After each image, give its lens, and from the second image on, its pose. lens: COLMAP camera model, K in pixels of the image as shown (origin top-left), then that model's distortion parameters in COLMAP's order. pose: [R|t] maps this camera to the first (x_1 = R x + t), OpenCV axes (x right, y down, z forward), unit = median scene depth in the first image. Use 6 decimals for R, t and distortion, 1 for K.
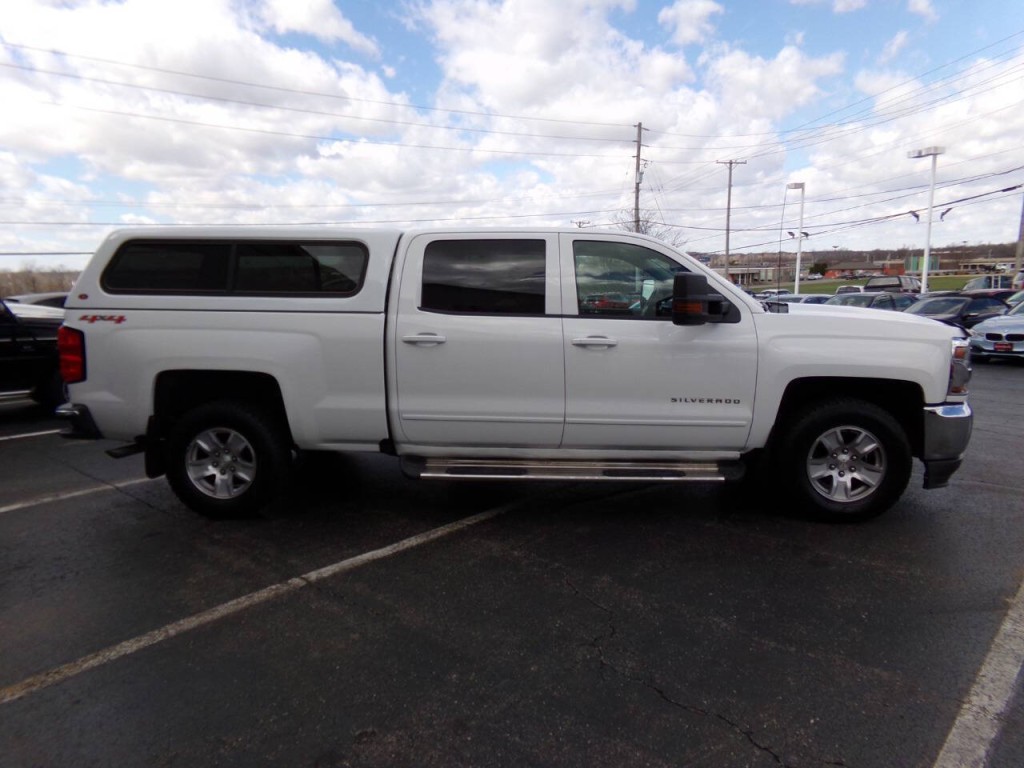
lens RADIAL K [[697.2, 0, 512.0], [0, 697.2, 384.0], [0, 0, 1]] dist [-0.021473, 0.027321]
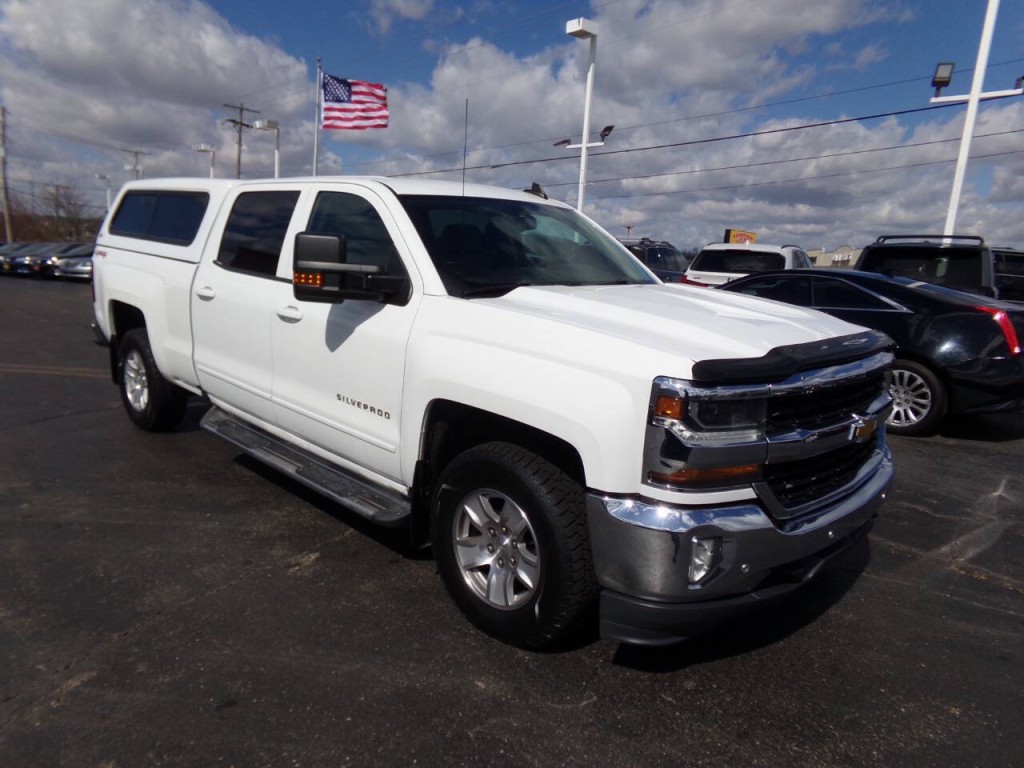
lens RADIAL K [[697.2, 0, 512.0], [0, 697.2, 384.0], [0, 0, 1]] dist [-0.021473, 0.027321]
pose [[0.760702, 0.166628, -0.627350, 0.844774], [-0.120760, 0.985946, 0.115444, -0.104039], [0.637769, -0.012059, 0.770133, 0.512841]]
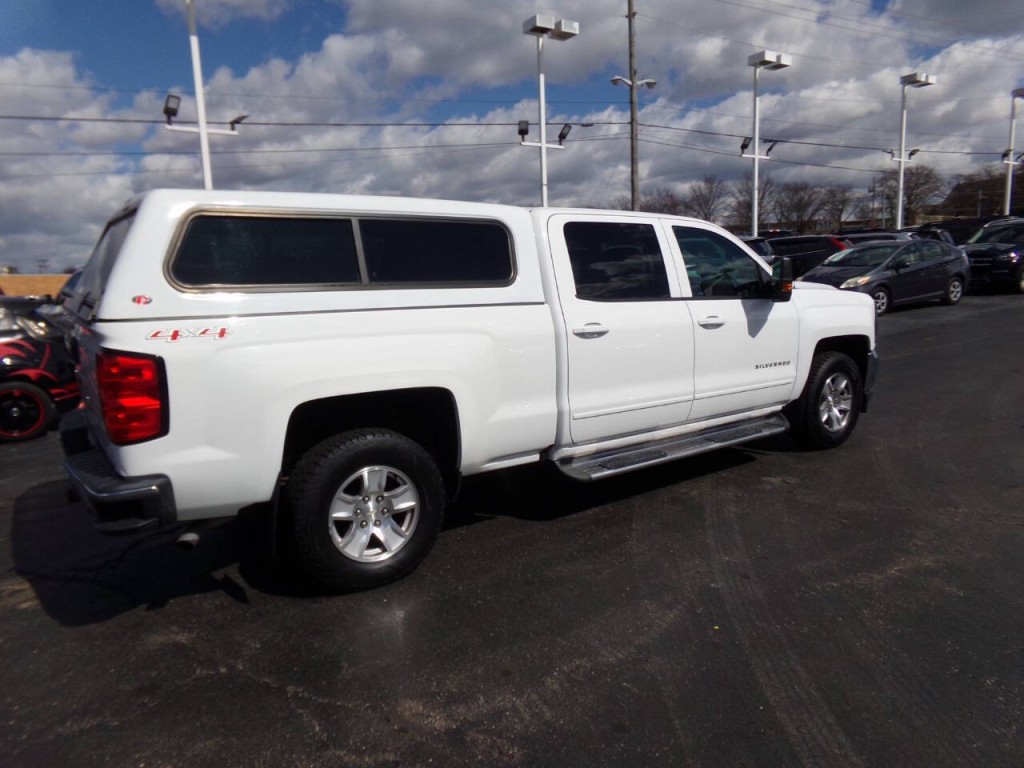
lens RADIAL K [[697.2, 0, 512.0], [0, 697.2, 384.0], [0, 0, 1]] dist [-0.021473, 0.027321]
pose [[0.777240, -0.117345, 0.618165, -0.785311], [0.098170, 0.993040, 0.065074, -0.063575], [-0.621499, 0.010107, 0.783350, 0.341349]]
